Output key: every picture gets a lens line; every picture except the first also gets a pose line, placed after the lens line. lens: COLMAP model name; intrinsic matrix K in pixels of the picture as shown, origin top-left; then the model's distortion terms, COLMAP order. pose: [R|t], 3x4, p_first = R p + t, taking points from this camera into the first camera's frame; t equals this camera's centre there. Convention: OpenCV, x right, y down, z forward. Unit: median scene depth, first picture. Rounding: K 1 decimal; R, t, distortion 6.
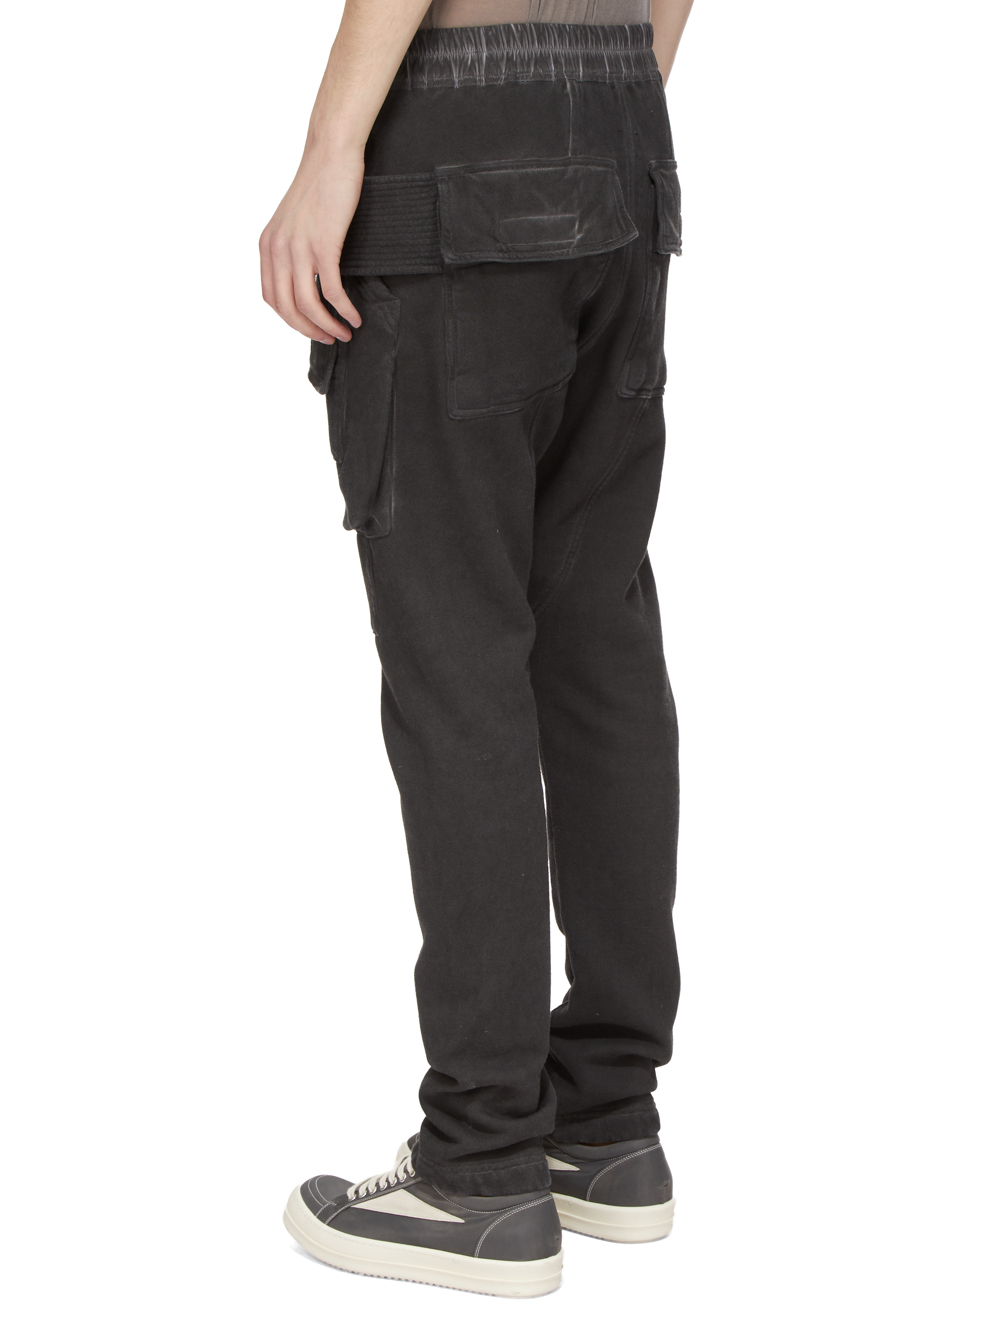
lens RADIAL K [[3319.6, 0, 502.3], [0, 3319.6, 669.0], [0, 0, 1]] dist [-0.179674, 0.000000]
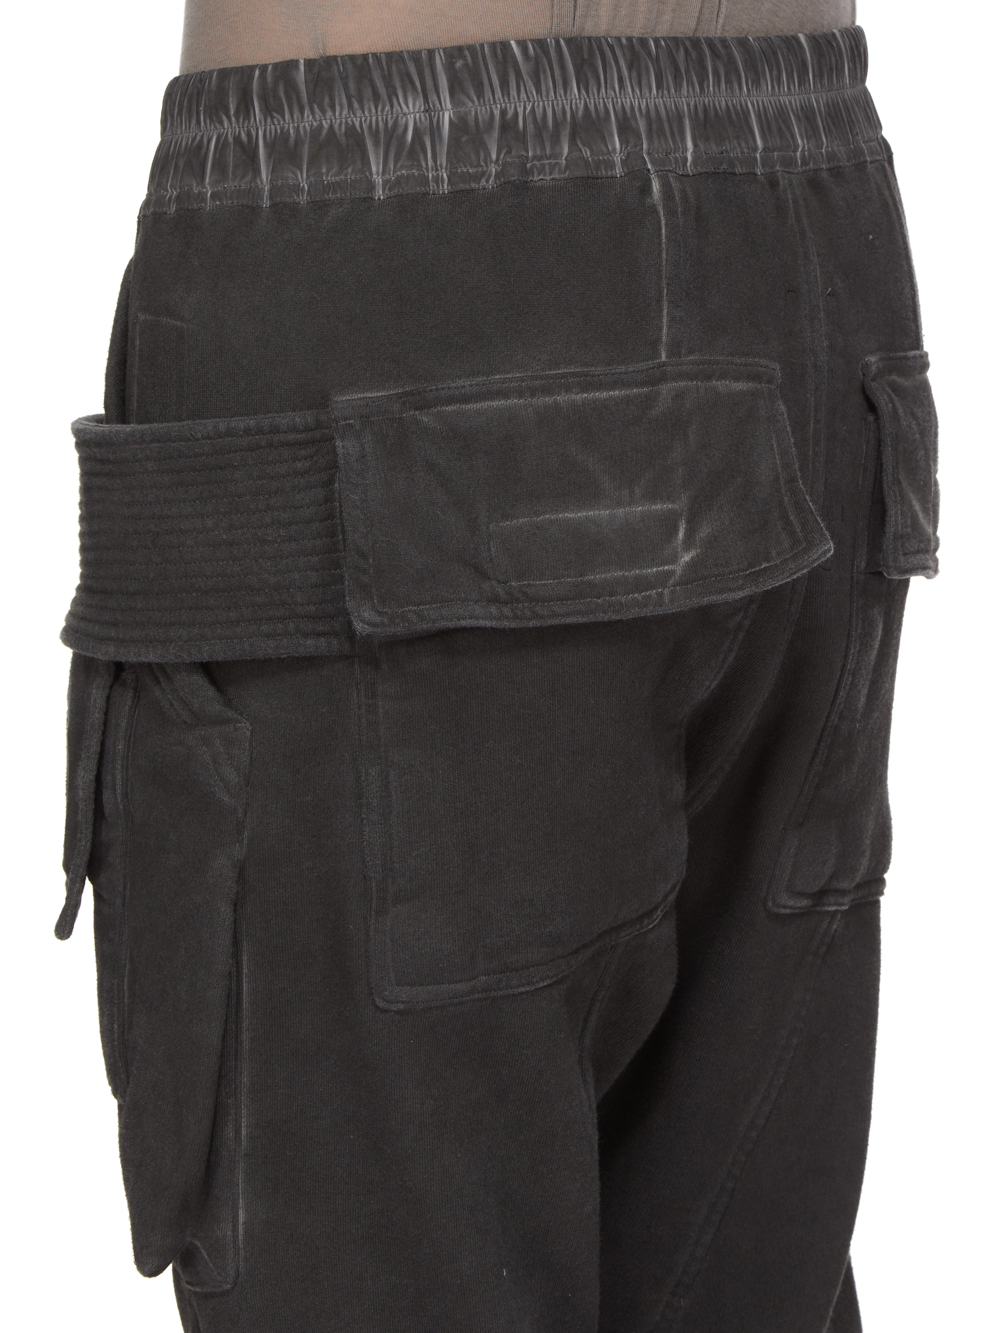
lens RADIAL K [[4014.1, 0, 497.0], [0, 4014.1, 663.7], [0, 0, 1]] dist [-0.066334, 0.000000]
pose [[0.997933, -0.012307, -0.063070, 0.030855], [0.009904, 0.999218, -0.038276, -0.099097], [0.063491, 0.037573, 0.997275, 0.506340]]
